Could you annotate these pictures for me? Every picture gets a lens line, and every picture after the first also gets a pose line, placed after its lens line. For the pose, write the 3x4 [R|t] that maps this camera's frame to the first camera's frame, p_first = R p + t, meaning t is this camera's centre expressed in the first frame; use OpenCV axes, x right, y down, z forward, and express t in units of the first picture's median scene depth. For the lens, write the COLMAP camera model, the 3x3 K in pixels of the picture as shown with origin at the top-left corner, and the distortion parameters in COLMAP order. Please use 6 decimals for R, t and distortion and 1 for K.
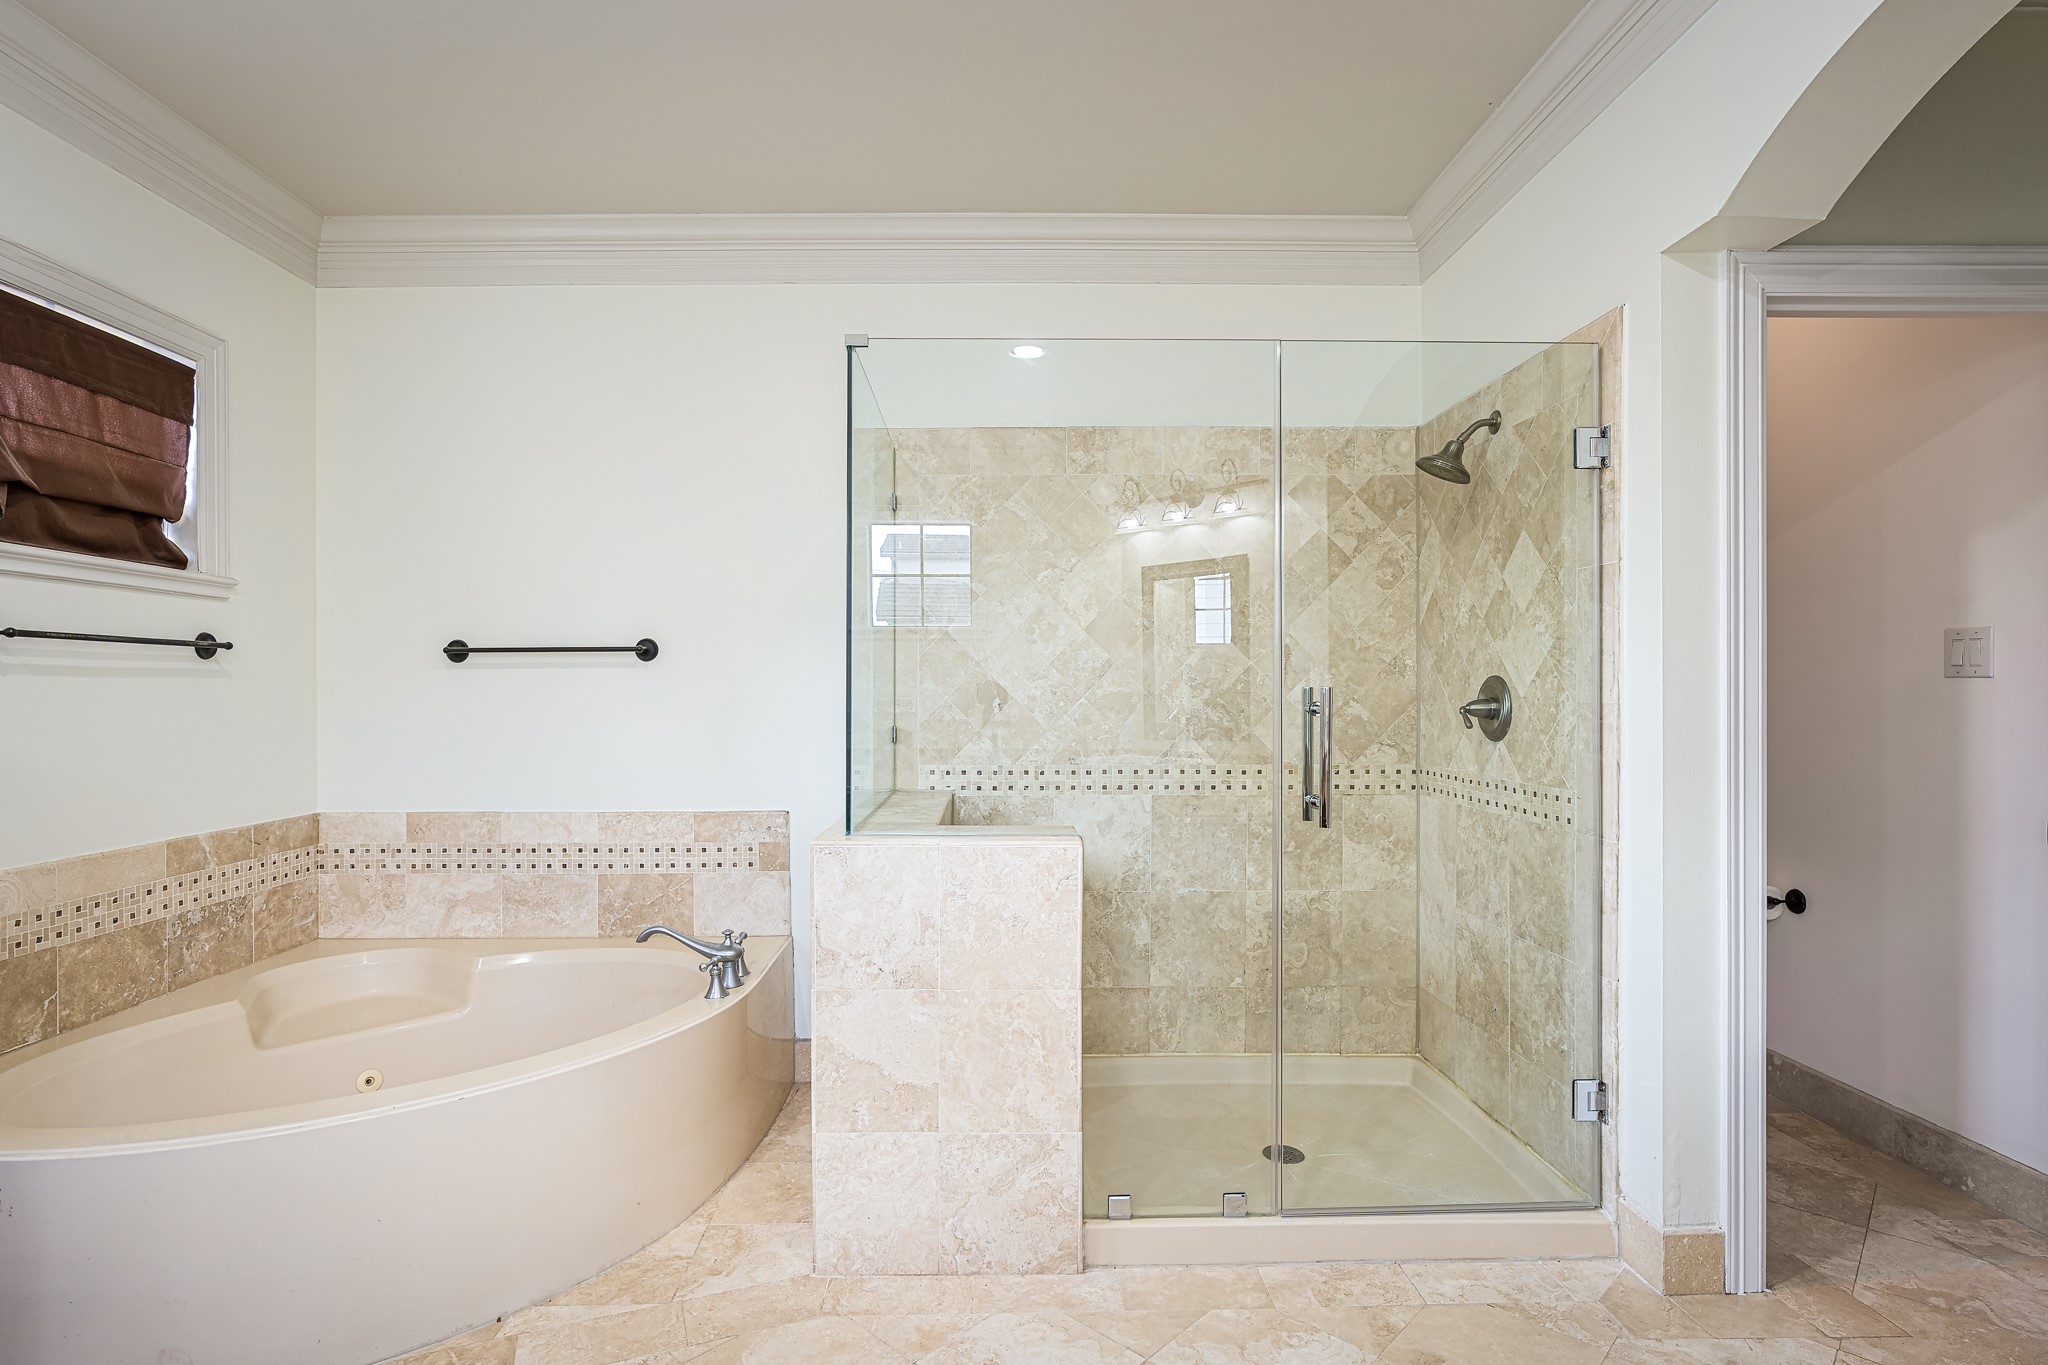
lens RADIAL K [[1006.6, 0, 1017.4], [0, 1006.6, 703.5], [0, 0, 1]] dist [-0.001083, 0.000463]
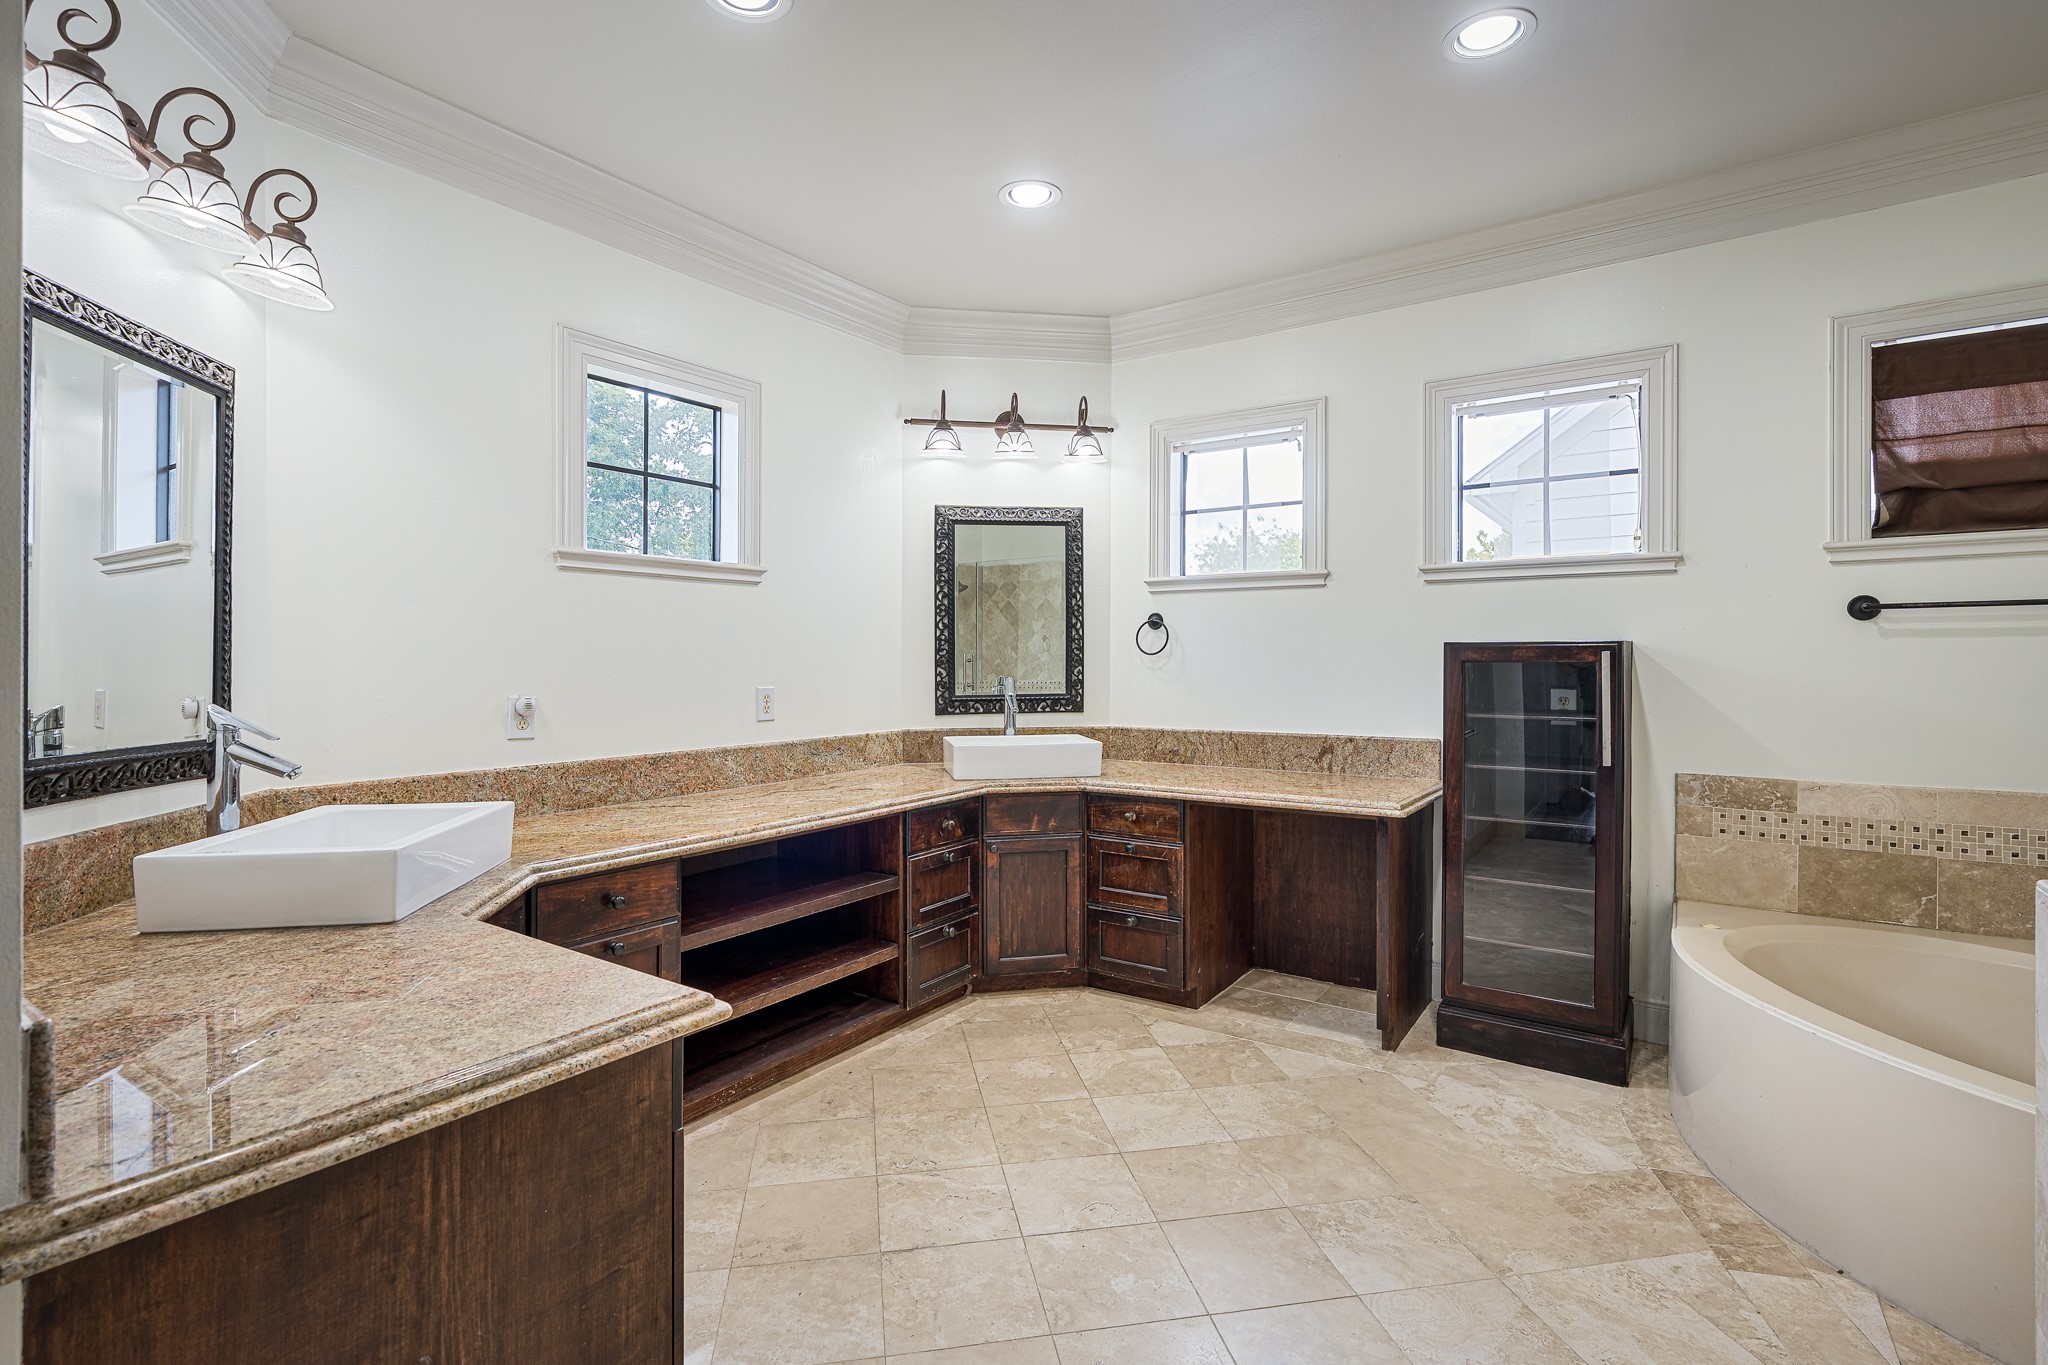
lens RADIAL K [[960.7, 0, 1020.2], [0, 960.7, 649.3], [0, 0, 1]] dist [-0.000075, 0.000556]
pose [[-0.580738, 0.000177, -0.814091, 0.465082], [0.000008, 1.000000, 0.000212, -0.009513], [0.814091, 0.000117, -0.580738, 0.549457]]
